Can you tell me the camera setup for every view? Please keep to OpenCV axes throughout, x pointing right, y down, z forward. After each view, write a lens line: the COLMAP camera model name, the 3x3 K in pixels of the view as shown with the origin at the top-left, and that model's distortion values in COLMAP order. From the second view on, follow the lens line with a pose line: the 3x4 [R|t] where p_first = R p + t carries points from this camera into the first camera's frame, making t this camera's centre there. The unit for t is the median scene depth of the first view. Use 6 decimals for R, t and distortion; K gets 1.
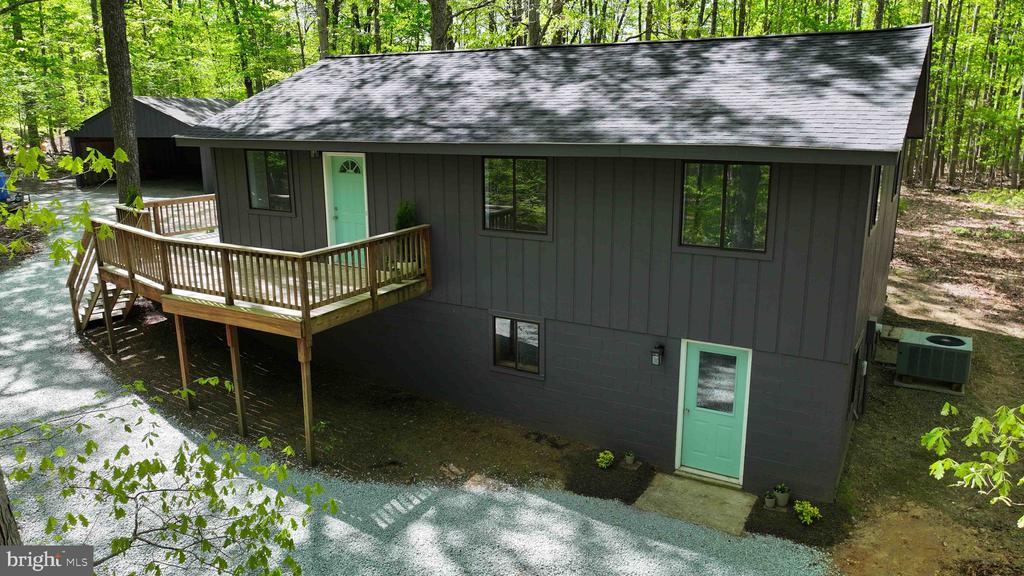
lens RADIAL K [[723.5, 0, 512.0], [0, 723.5, 288.0], [0, 0, 1]] dist [0.003103, 0.001849]
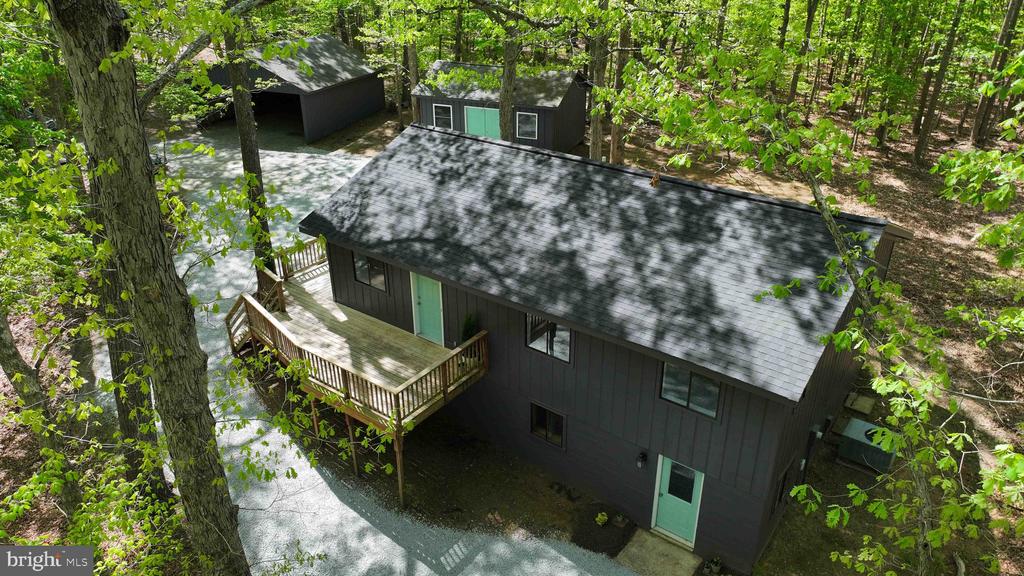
lens RADIAL K [[723.5, 0, 512.0], [0, 723.5, 288.0], [0, 0, 1]] dist [0.003103, 0.001849]
pose [[0.992885, 0.053087, -0.106589, 0.080784], [-0.027316, 0.972795, 0.230050, -0.541610], [0.115902, -0.225502, 0.967324, -0.315708]]
